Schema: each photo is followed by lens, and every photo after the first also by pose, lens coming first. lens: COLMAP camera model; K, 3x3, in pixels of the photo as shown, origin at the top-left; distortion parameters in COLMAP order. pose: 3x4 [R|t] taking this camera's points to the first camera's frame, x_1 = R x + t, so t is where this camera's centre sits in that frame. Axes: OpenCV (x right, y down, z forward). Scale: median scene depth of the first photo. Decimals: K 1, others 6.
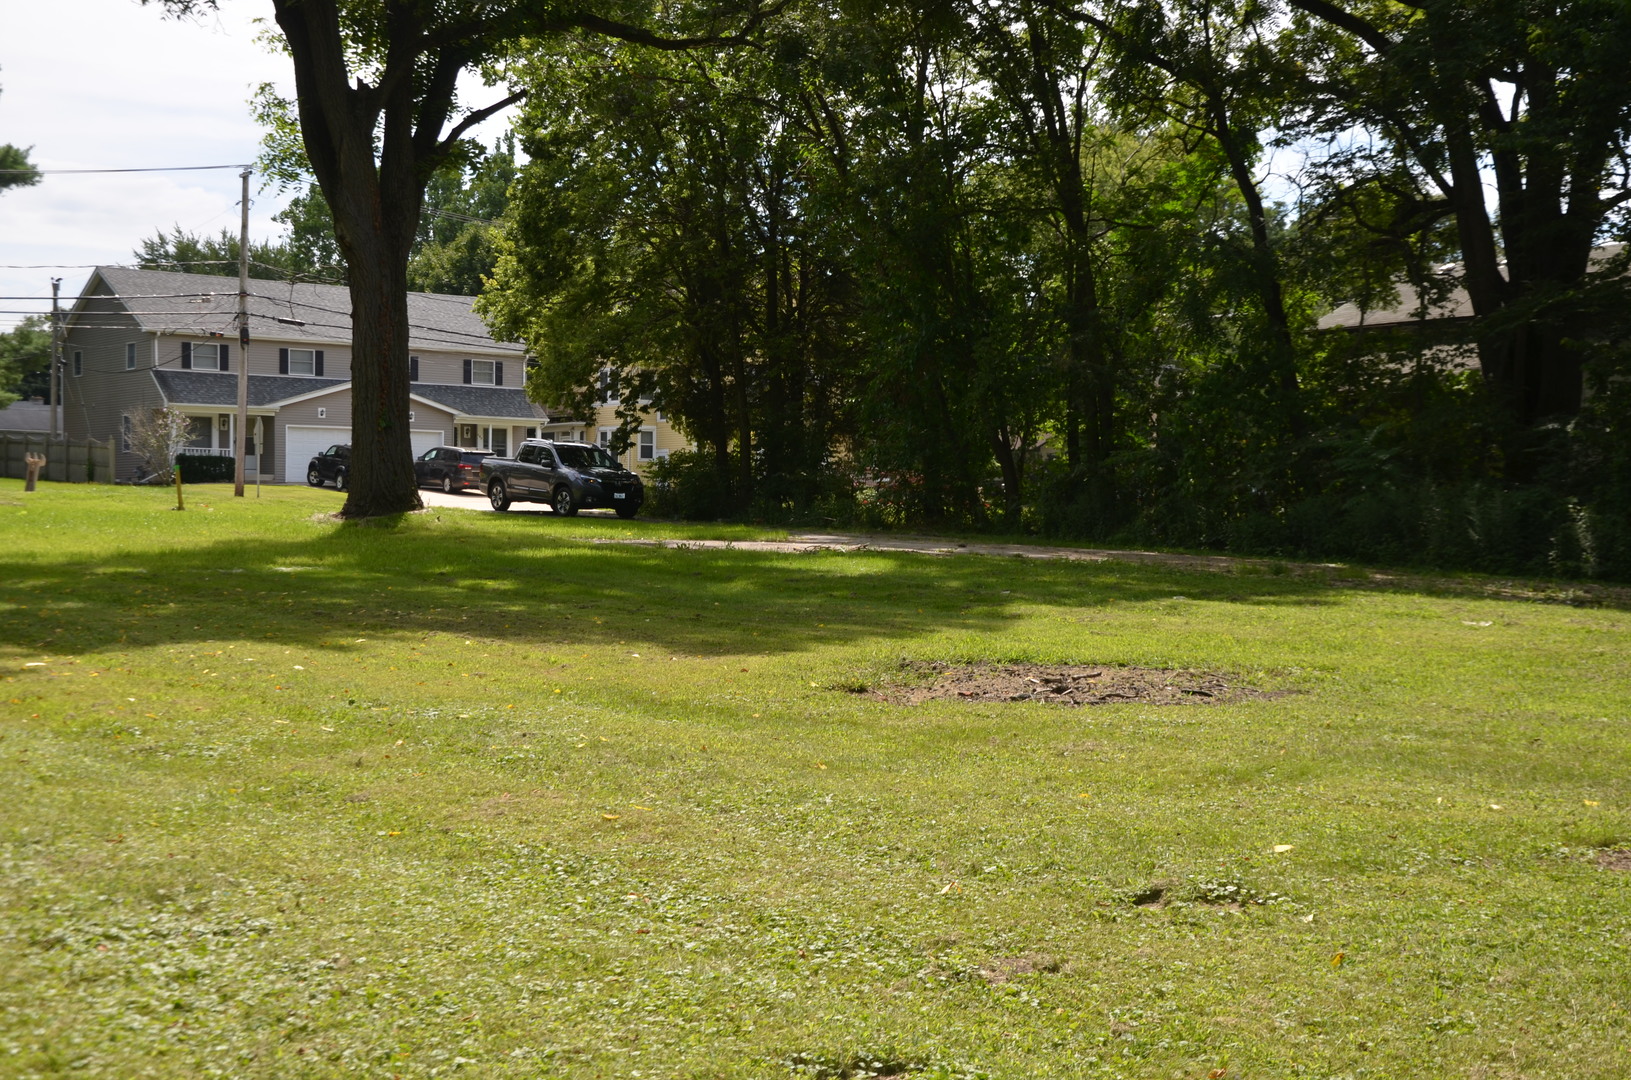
lens RADIAL K [[2286.8, 0, 815.8], [0, 2286.8, 539.9], [0, 0, 1]] dist [0.304400, 0.000000]
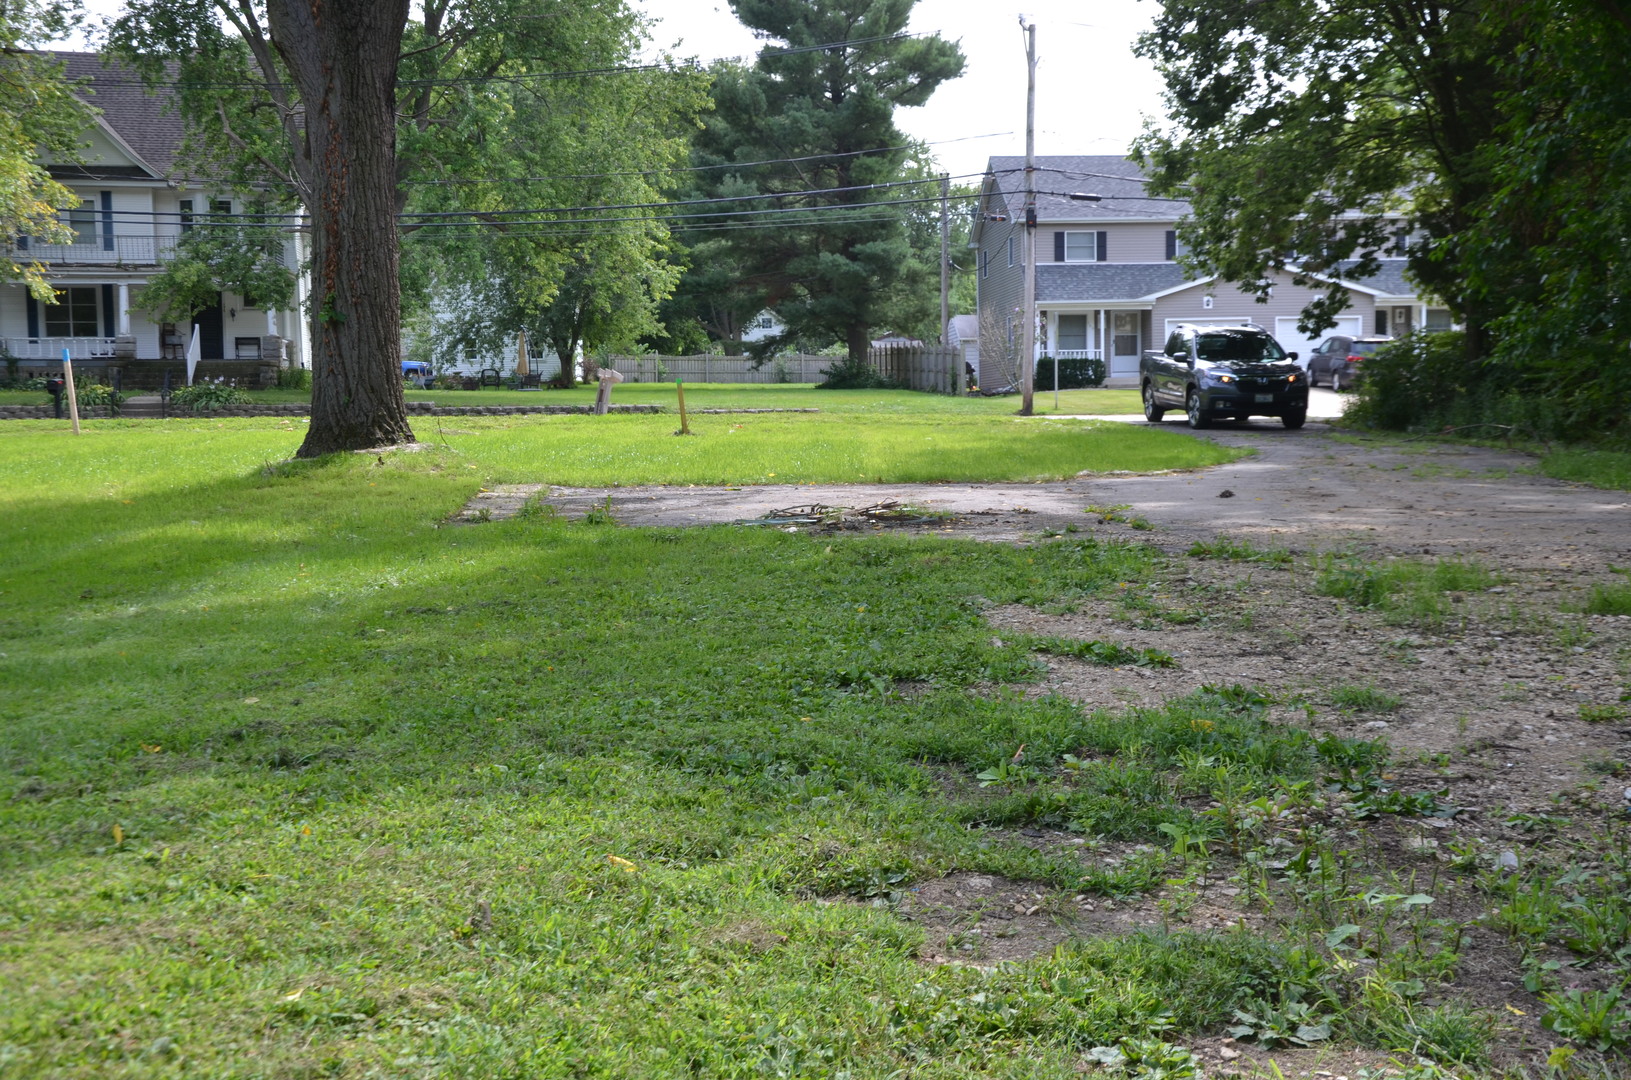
lens RADIAL K [[2286.8, 0, 766.9], [0, 2286.8, 529.1], [0, 0, 1]] dist [0.304400, 0.000000]
pose [[0.850238, 0.006588, -0.526357, 0.102002], [0.014428, 0.999254, 0.035812, -0.004355], [0.526200, -0.038042, 0.849509, 0.190197]]
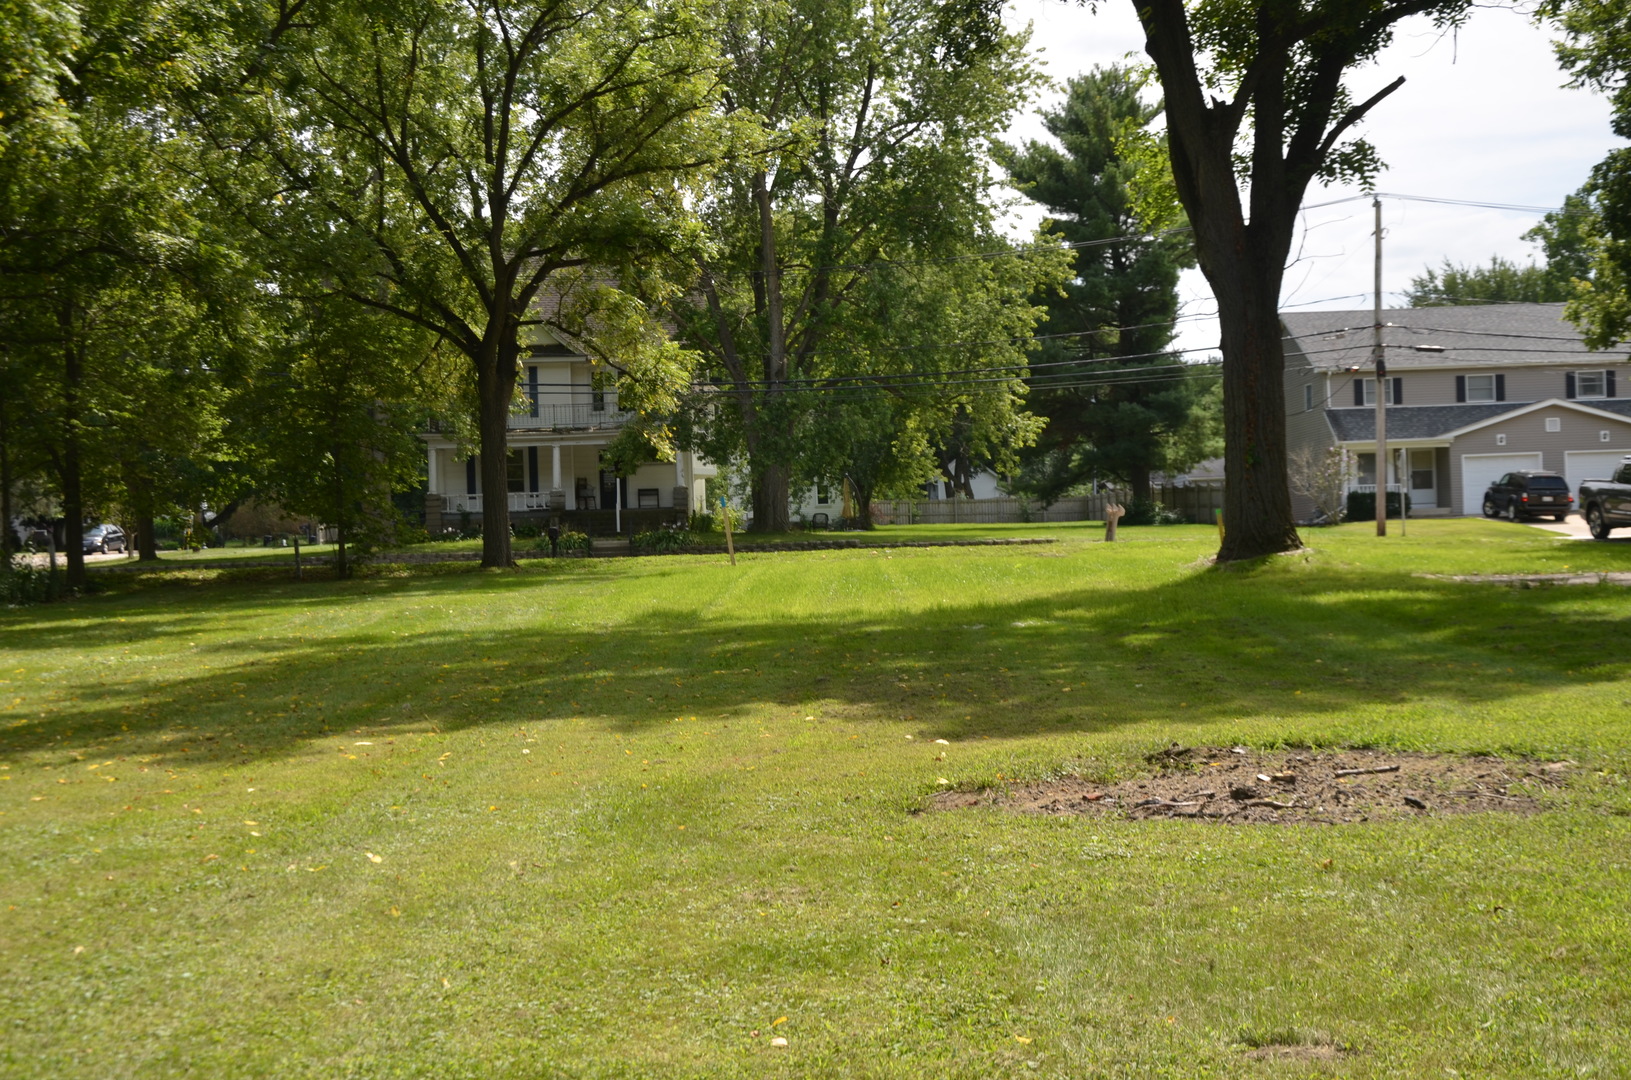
lens RADIAL K [[2286.8, 0, 830.1], [0, 2286.8, 550.0], [0, 0, 1]] dist [0.304400, 0.000000]
pose [[0.847120, -0.037937, -0.530046, 0.062517], [0.032824, 0.999279, -0.019063, -0.000535], [0.530387, -0.001250, 0.847755, 0.044707]]
